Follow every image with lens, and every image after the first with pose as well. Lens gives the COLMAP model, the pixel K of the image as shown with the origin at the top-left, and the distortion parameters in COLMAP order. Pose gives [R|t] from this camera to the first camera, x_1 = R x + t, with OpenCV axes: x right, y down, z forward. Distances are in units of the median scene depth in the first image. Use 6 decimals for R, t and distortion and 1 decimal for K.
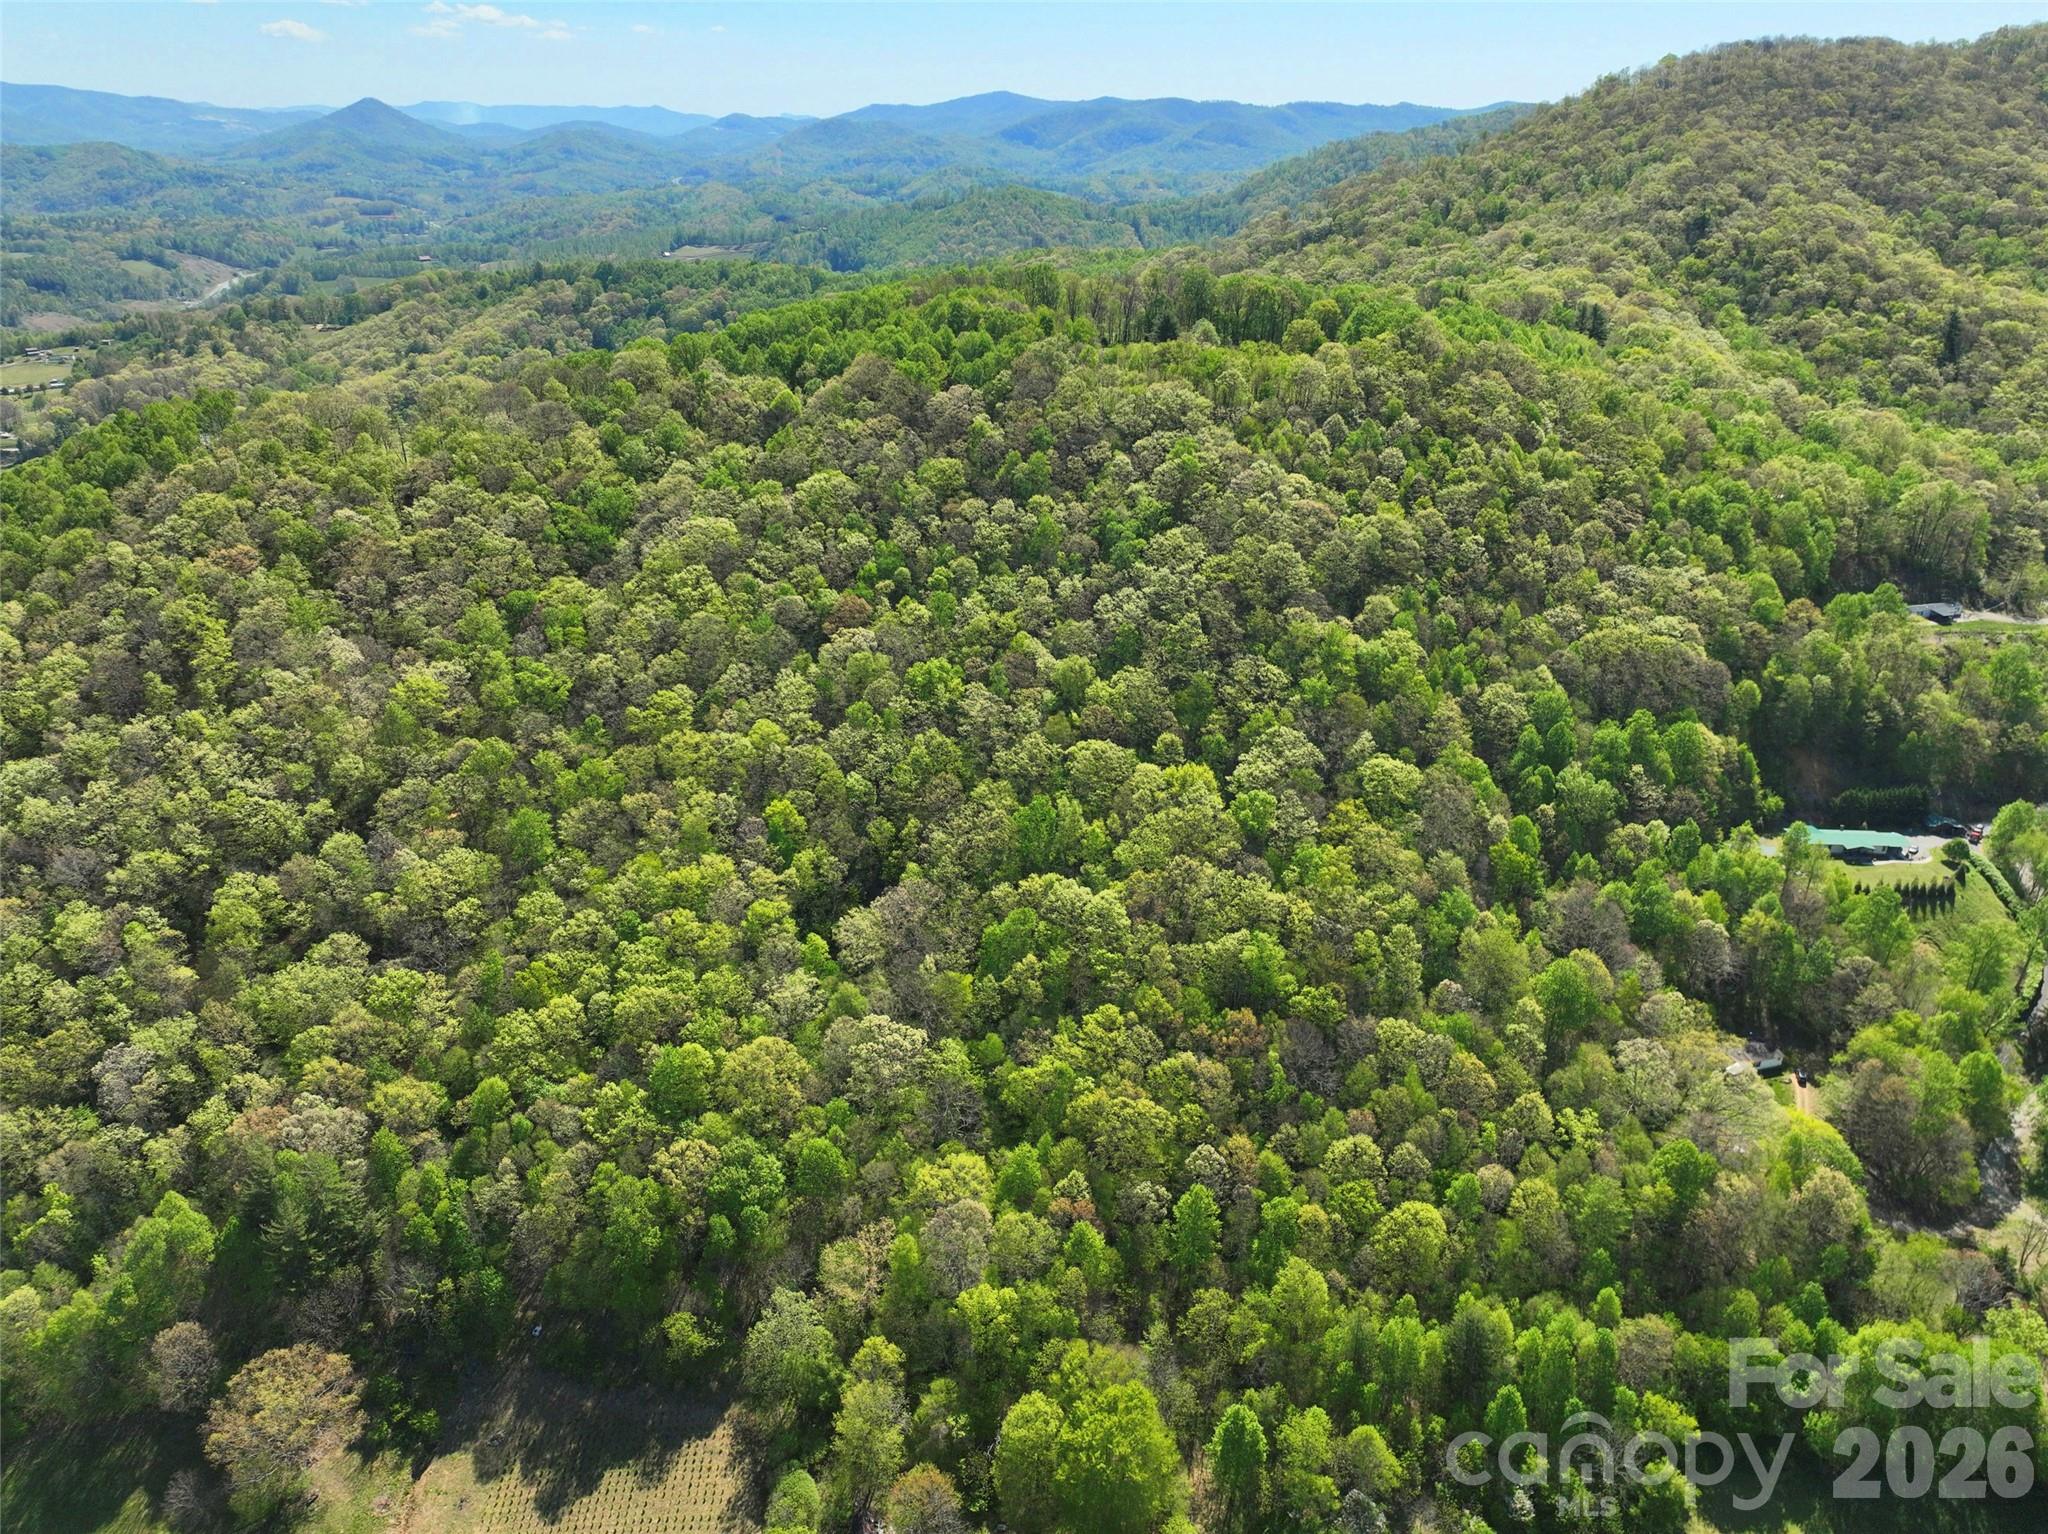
lens RADIAL K [[1438.3, 0, 1026.5], [0, 1438.3, 770.2], [0, 0, 1]] dist [-0.008974, 0.025120]
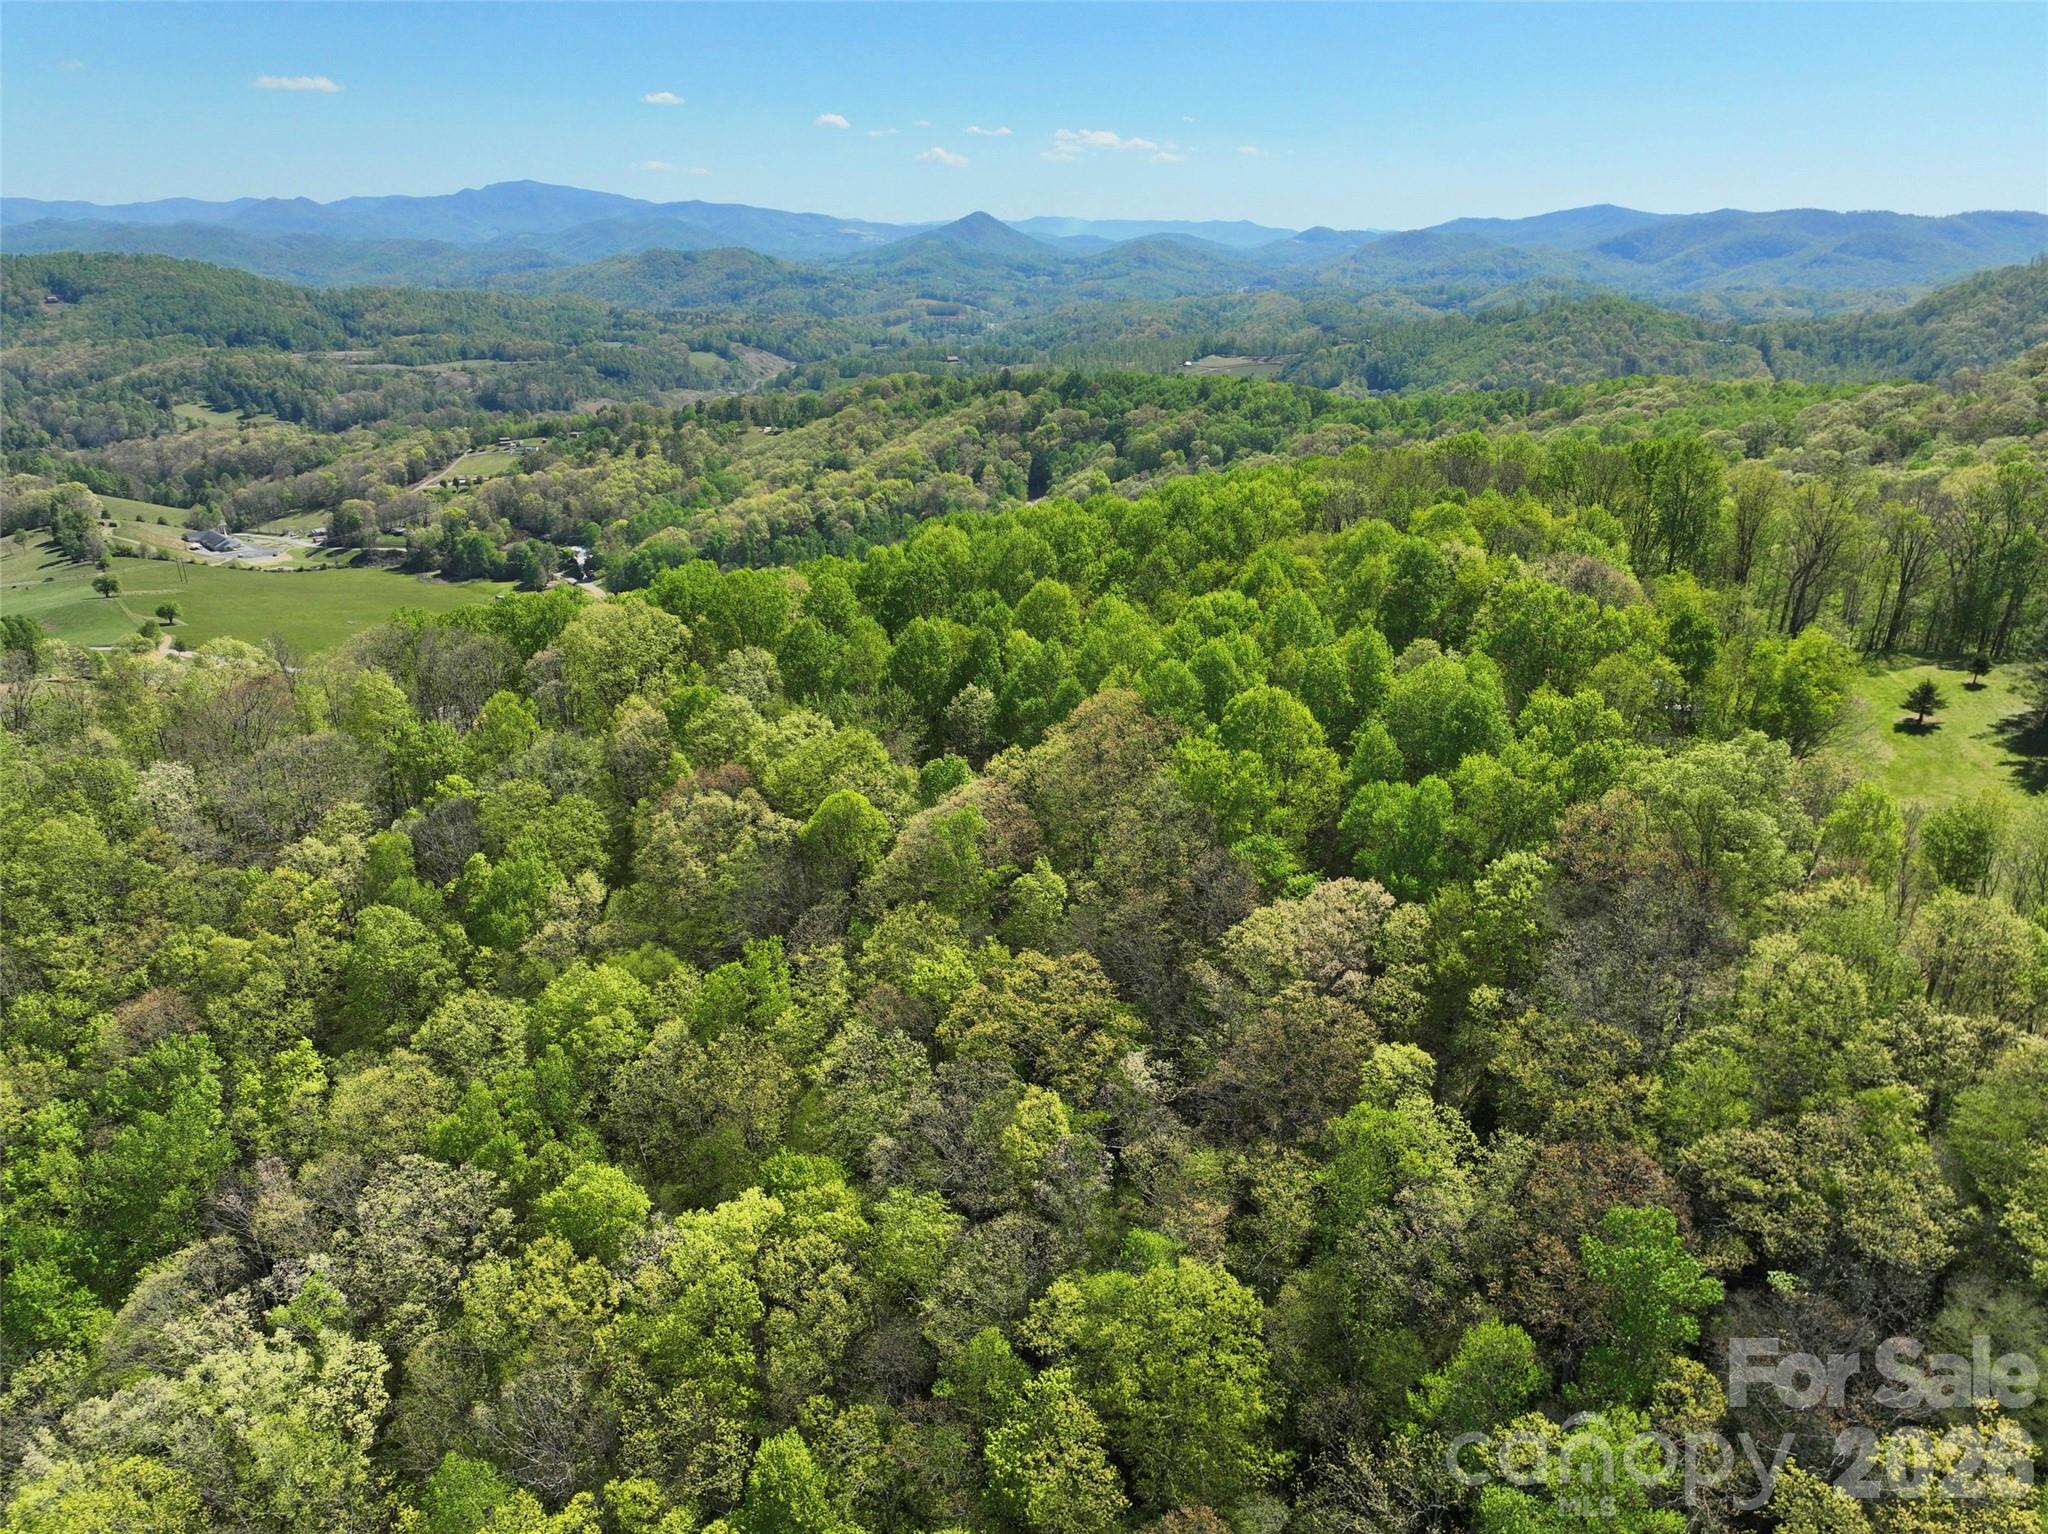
lens RADIAL K [[1433.4, 0, 1027.8], [0, 1433.4, 774.9], [0, 0, 1]] dist [0.001188, 0.010044]
pose [[0.931181, 0.132939, -0.339453, -0.013280], [-0.154821, 0.987208, -0.038084, -0.287021], [0.330048, 0.088017, 0.939852, 0.758636]]
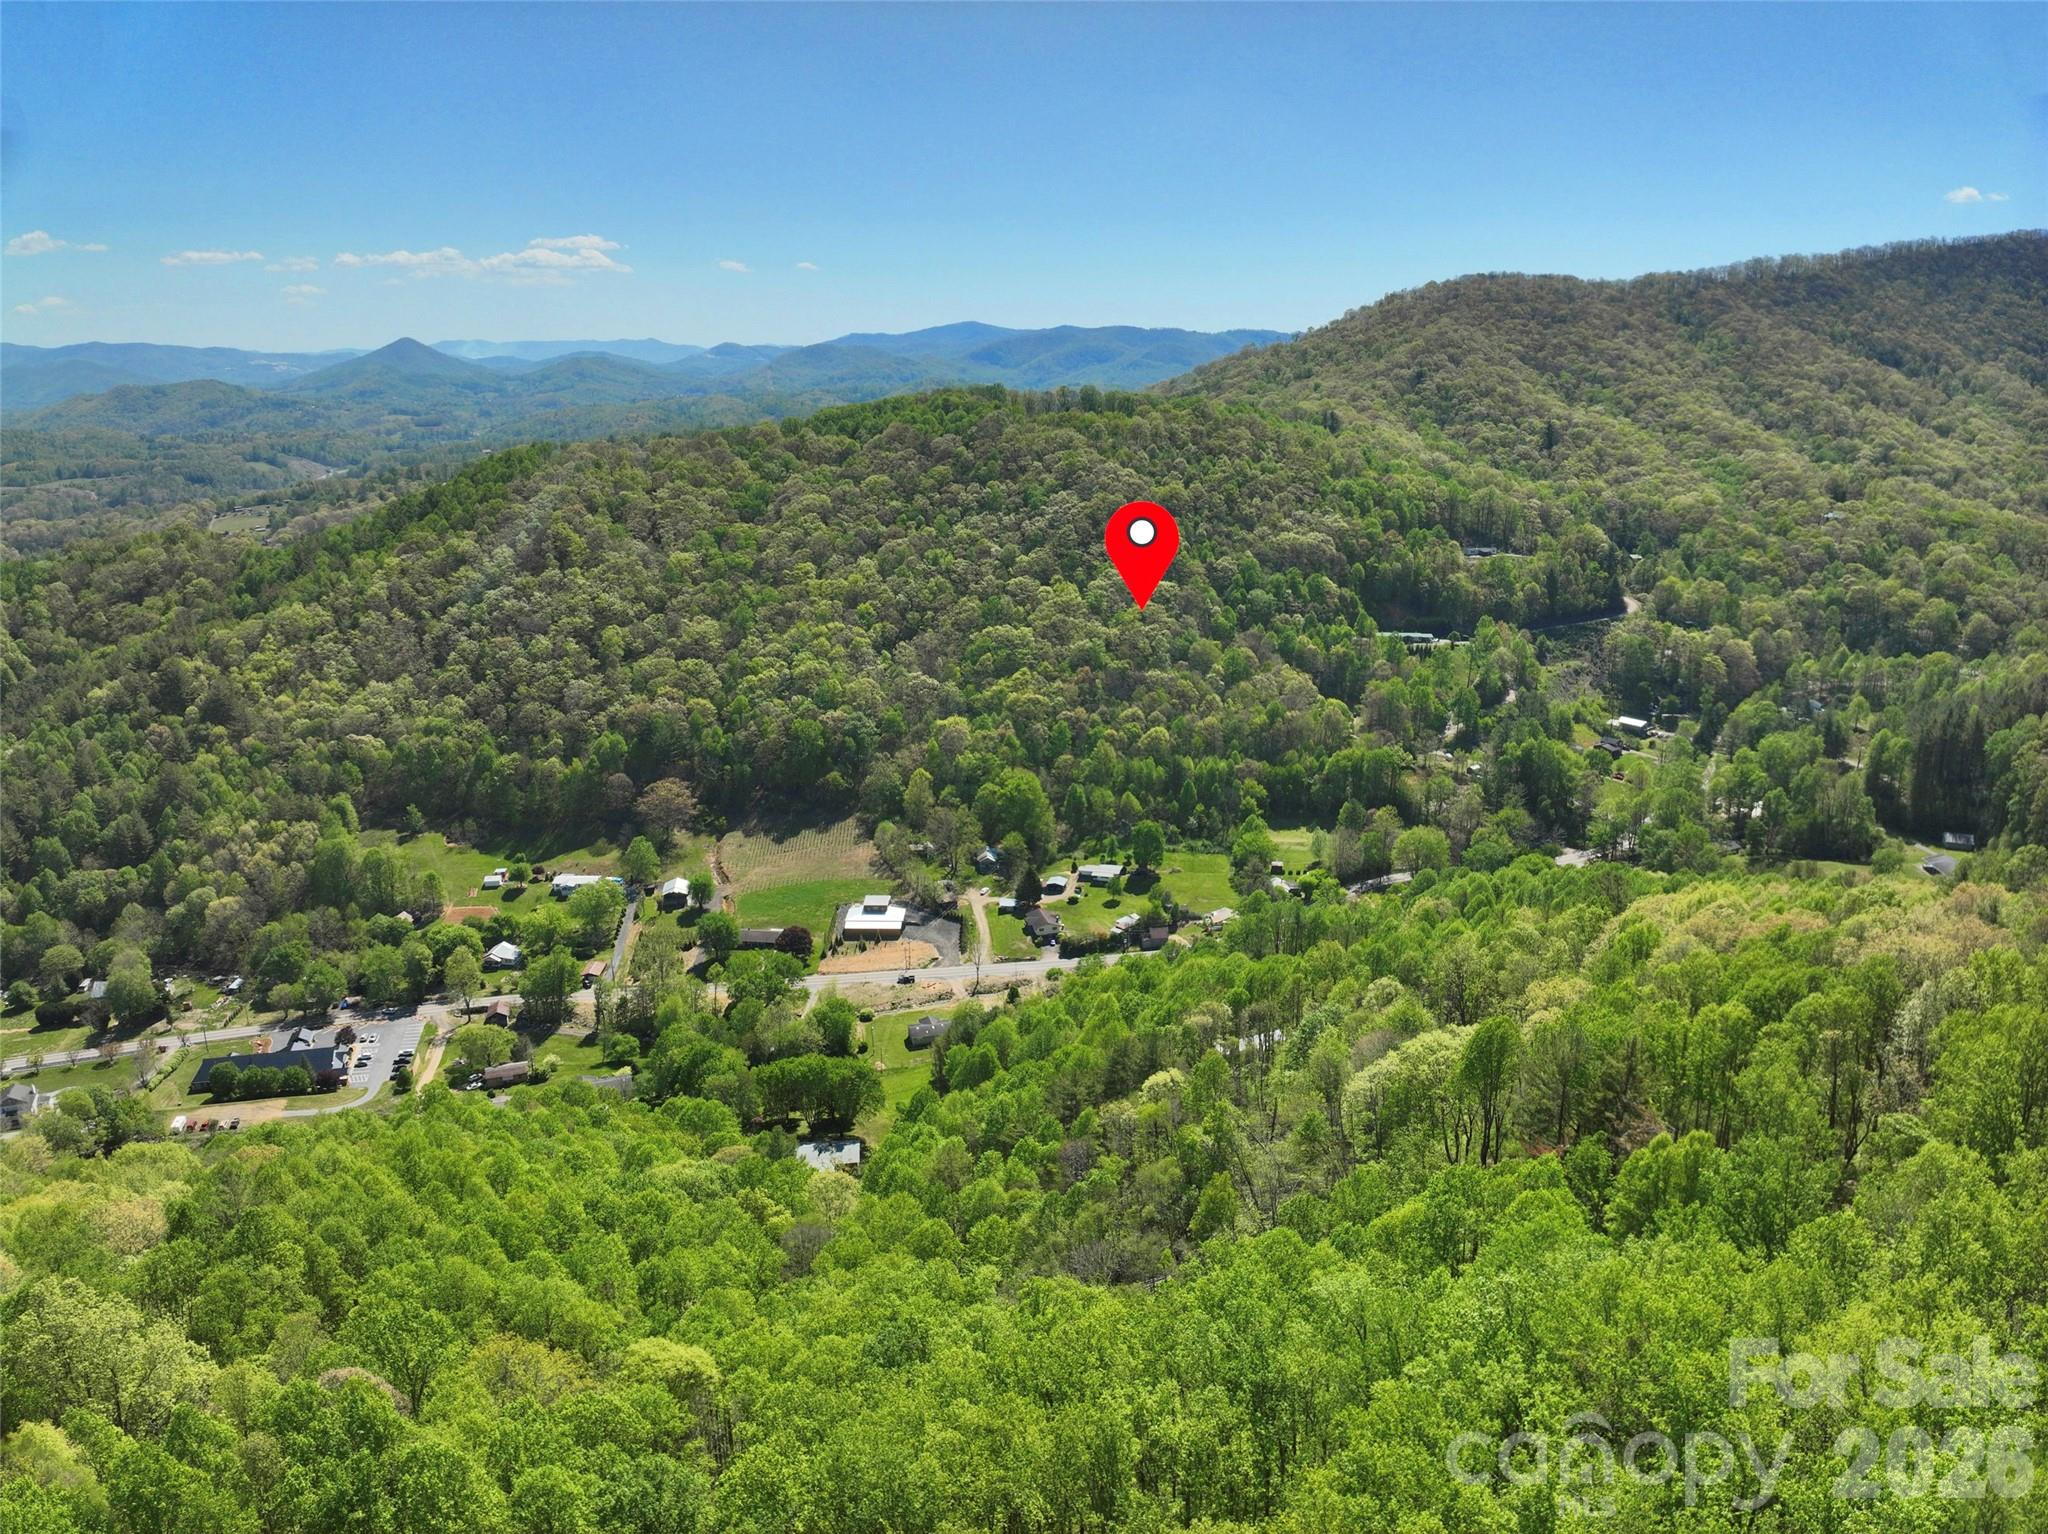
lens RADIAL K [[1438.7, 0, 1032.4], [0, 1438.7, 775.6], [0, 0, 1]] dist [-0.100287, -0.024899]
pose [[0.999674, -0.008772, 0.023961, 0.012168], [0.011886, 0.991030, -0.133113, 0.426213], [-0.022578, 0.133355, 0.990811, -0.778291]]
